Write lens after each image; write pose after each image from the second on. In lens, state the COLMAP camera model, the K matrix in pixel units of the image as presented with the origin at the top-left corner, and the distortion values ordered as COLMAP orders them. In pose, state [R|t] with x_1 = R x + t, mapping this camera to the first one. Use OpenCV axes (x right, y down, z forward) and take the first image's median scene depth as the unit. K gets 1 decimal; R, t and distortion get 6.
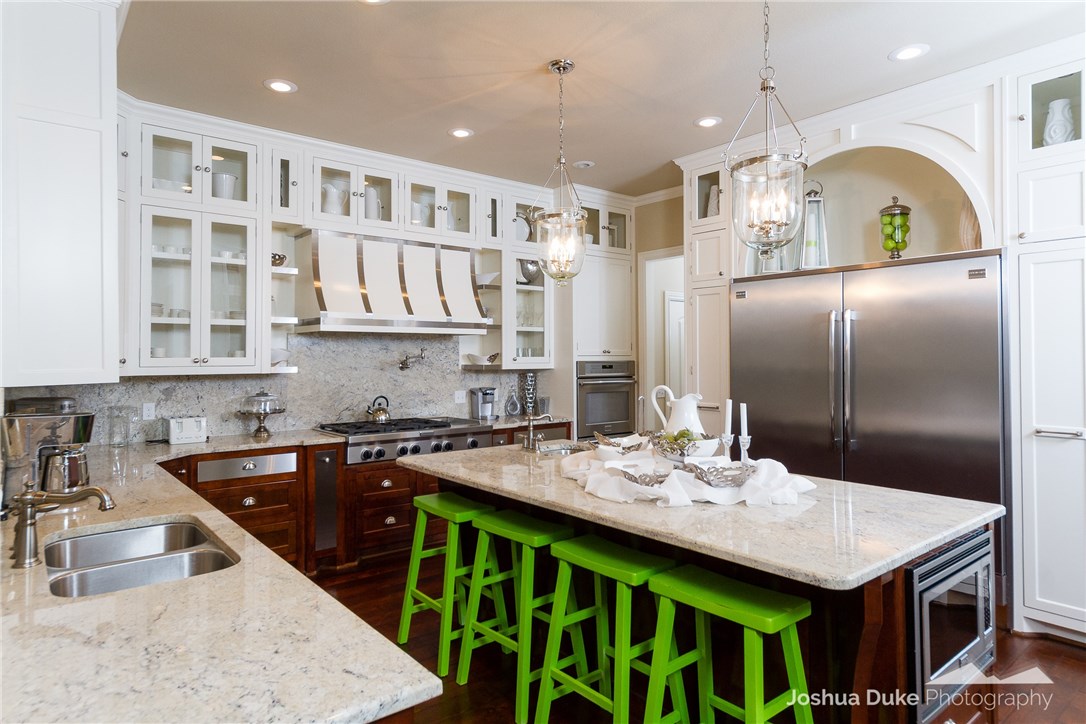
lens RADIAL K [[639.5, 0, 537.9], [0, 639.5, 359.4], [0, 0, 1]] dist [-0.006850, 0.000682]
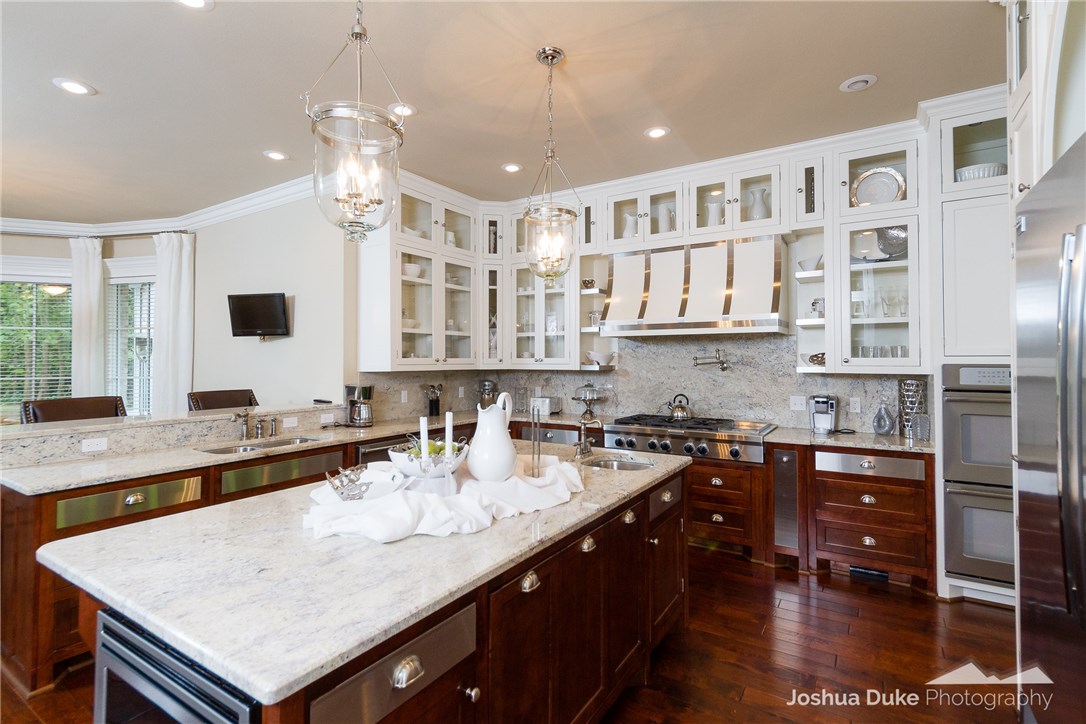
lens RADIAL K [[528.7, 0, 537.7], [0, 528.7, 360.2], [0, 0, 1]] dist [0.003032, -0.000211]
pose [[0.309099, 0.014568, -0.950918, 0.146392], [0.005137, 0.999843, 0.016988, -0.004644], [0.951016, -0.010135, 0.308975, 0.138731]]
